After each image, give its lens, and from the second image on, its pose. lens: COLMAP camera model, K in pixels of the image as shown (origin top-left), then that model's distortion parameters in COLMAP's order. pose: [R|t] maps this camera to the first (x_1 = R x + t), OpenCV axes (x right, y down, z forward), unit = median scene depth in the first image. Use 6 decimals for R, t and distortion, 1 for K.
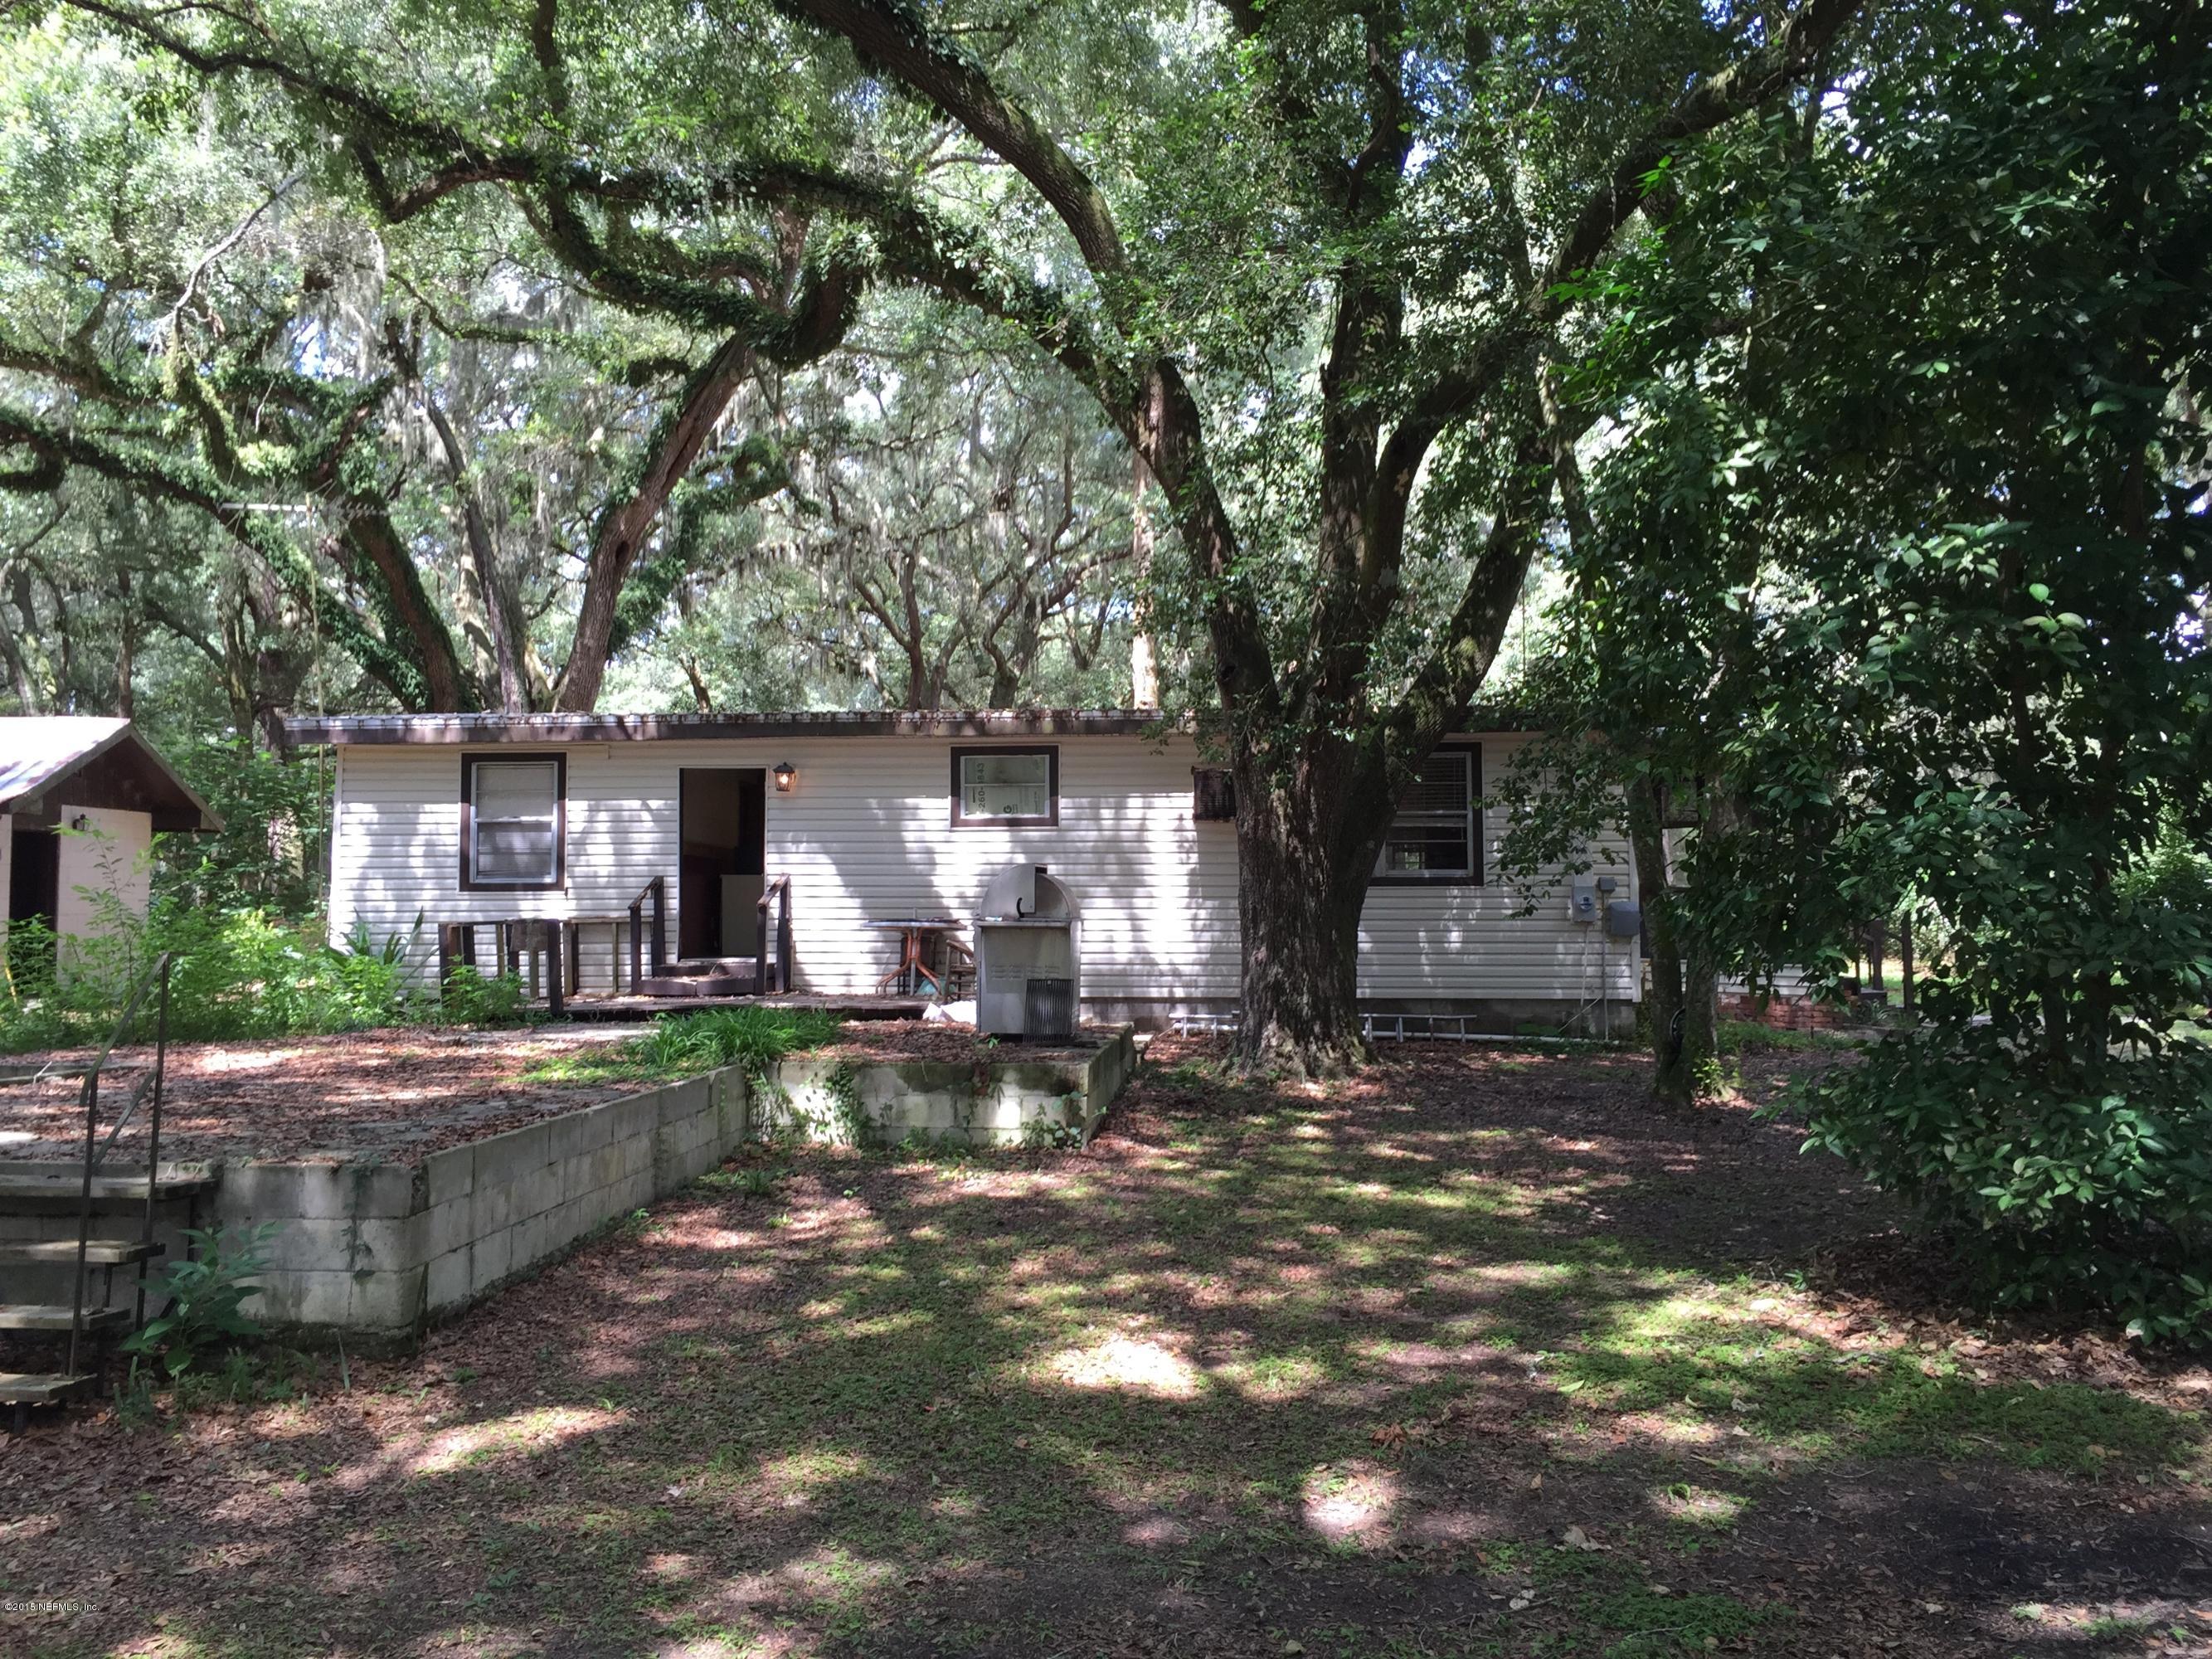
lens RADIAL K [[1899.2, 0, 1108.8], [0, 1899.2, 822.9], [0, 0, 1]] dist [0.080128, -0.112491]
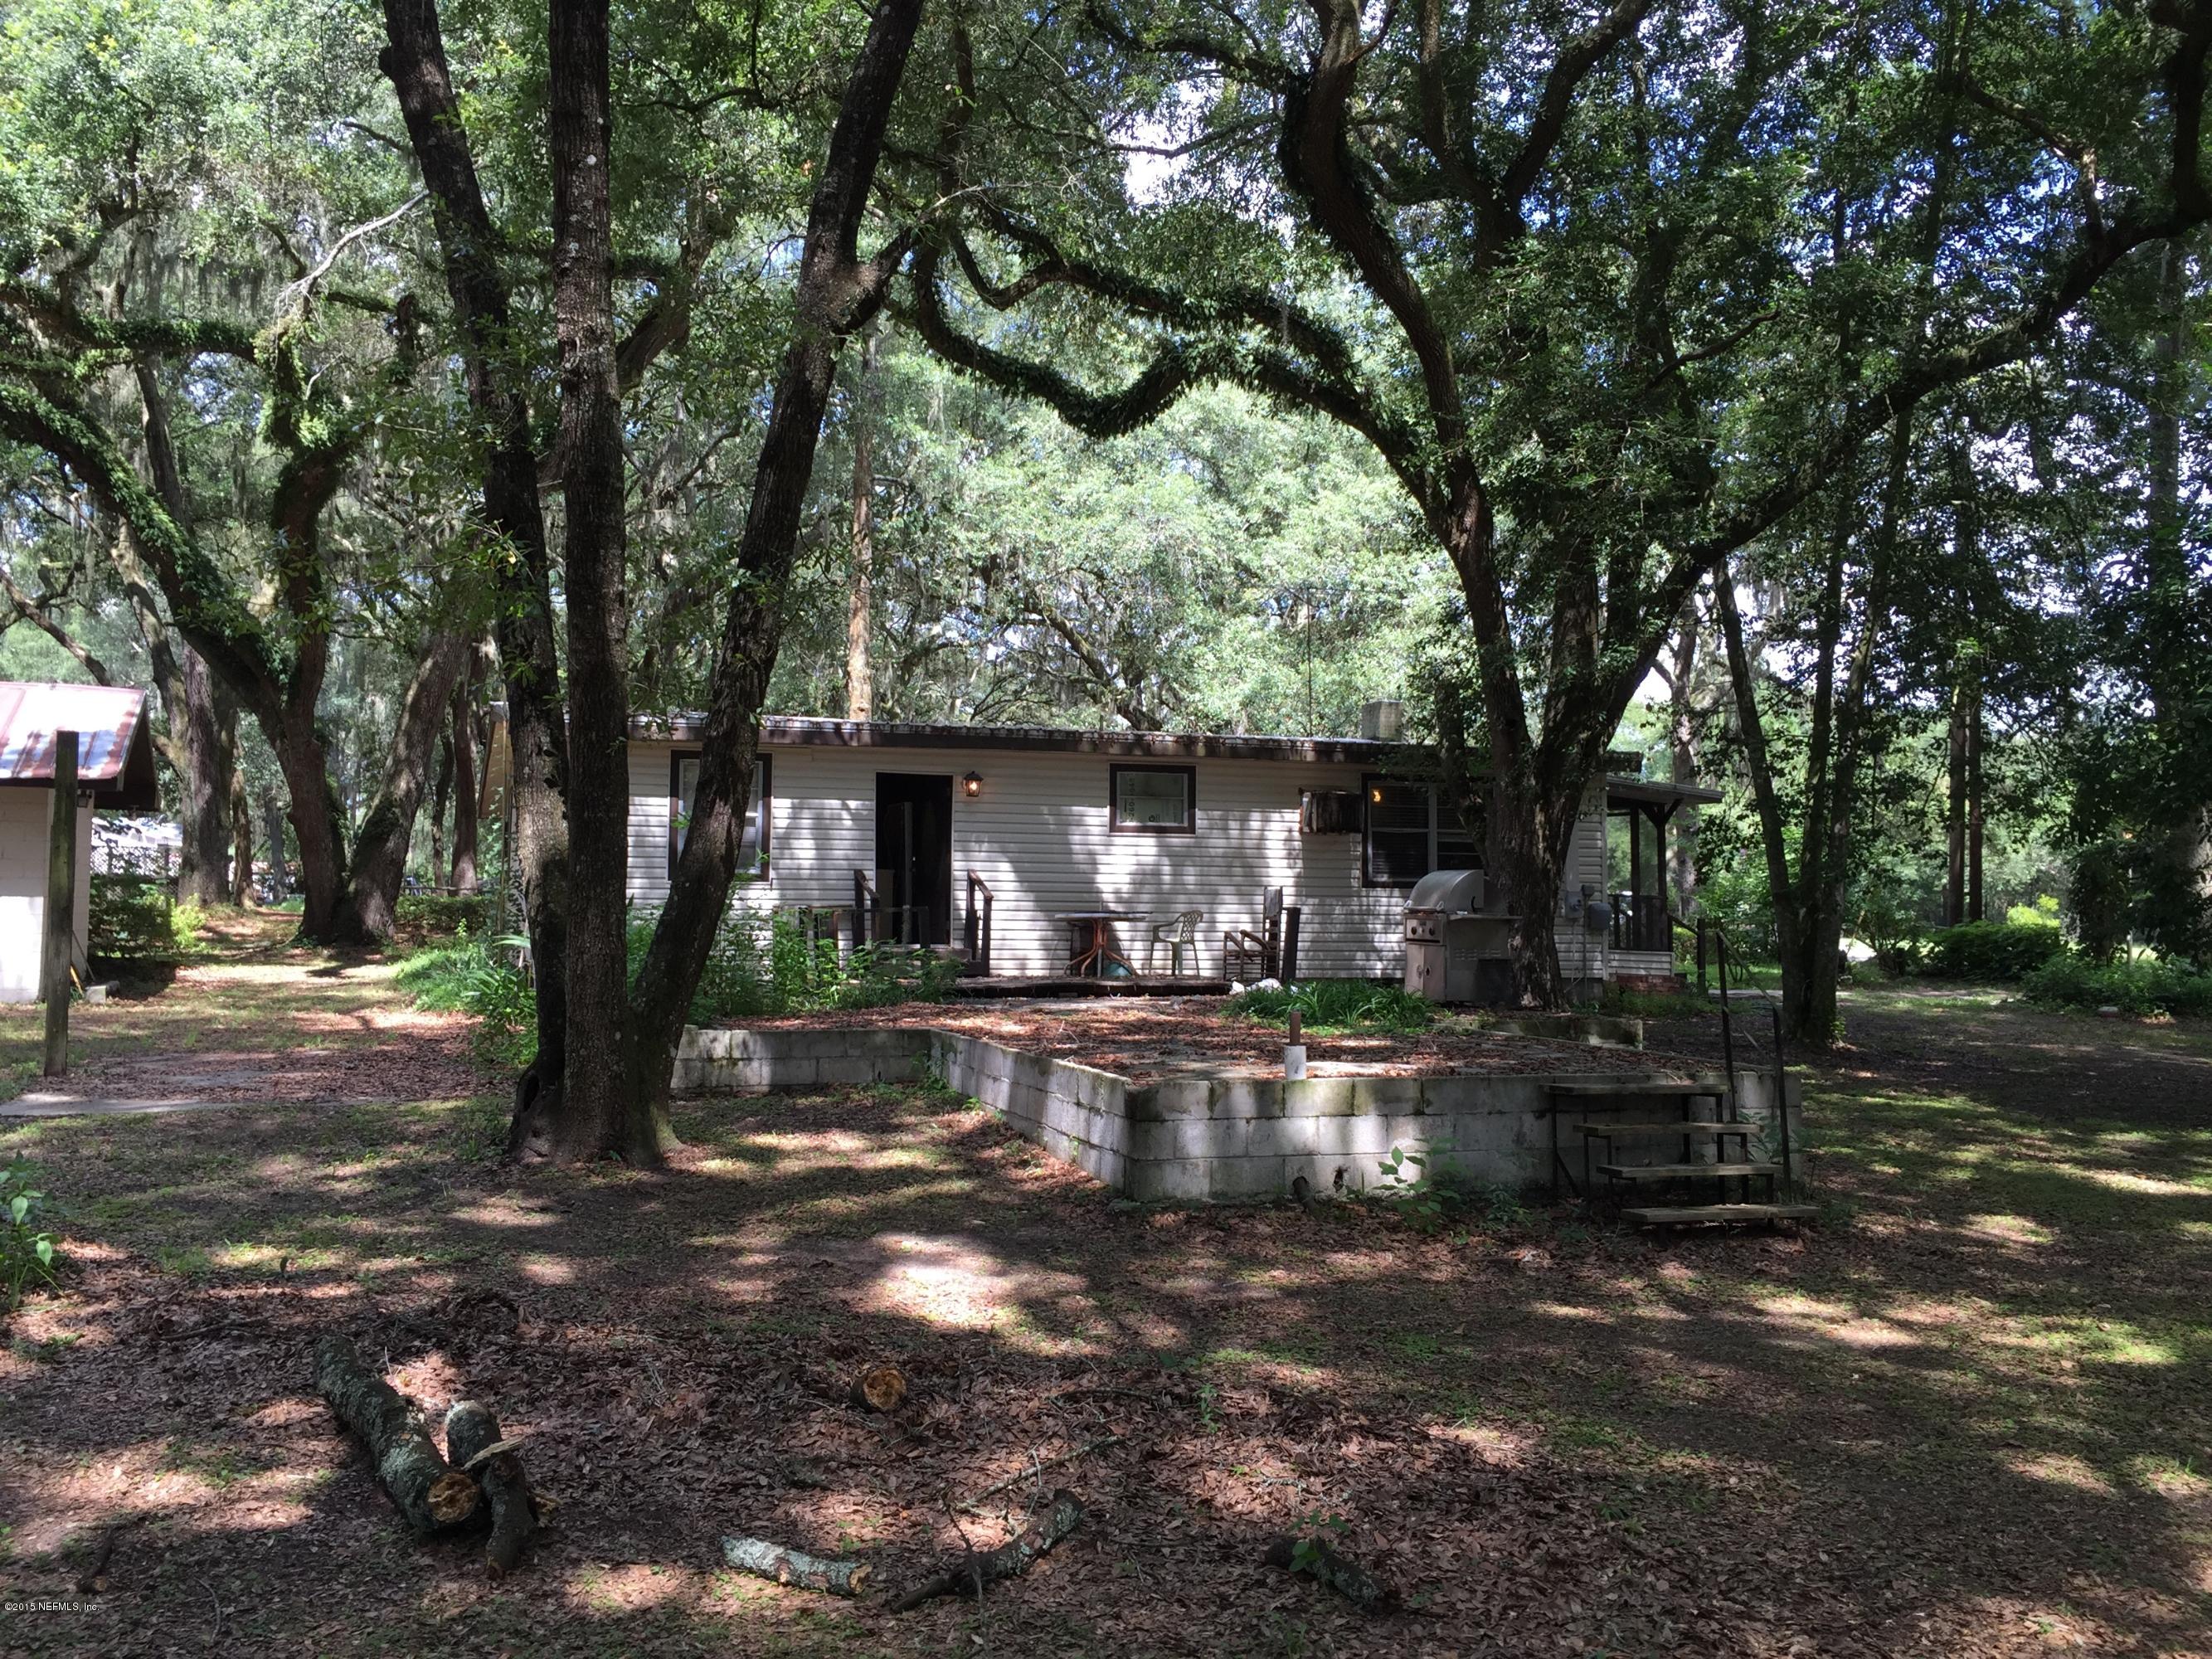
lens RADIAL K [[1899.2, 0, 1096.9], [0, 1899.2, 835.0], [0, 0, 1]] dist [0.080128, -0.112491]
pose [[0.915550, 0.025895, 0.401369, -0.555146], [-0.029098, 0.999575, 0.001888, 0.001746], [-0.401150, -0.013407, 0.915914, -0.059905]]
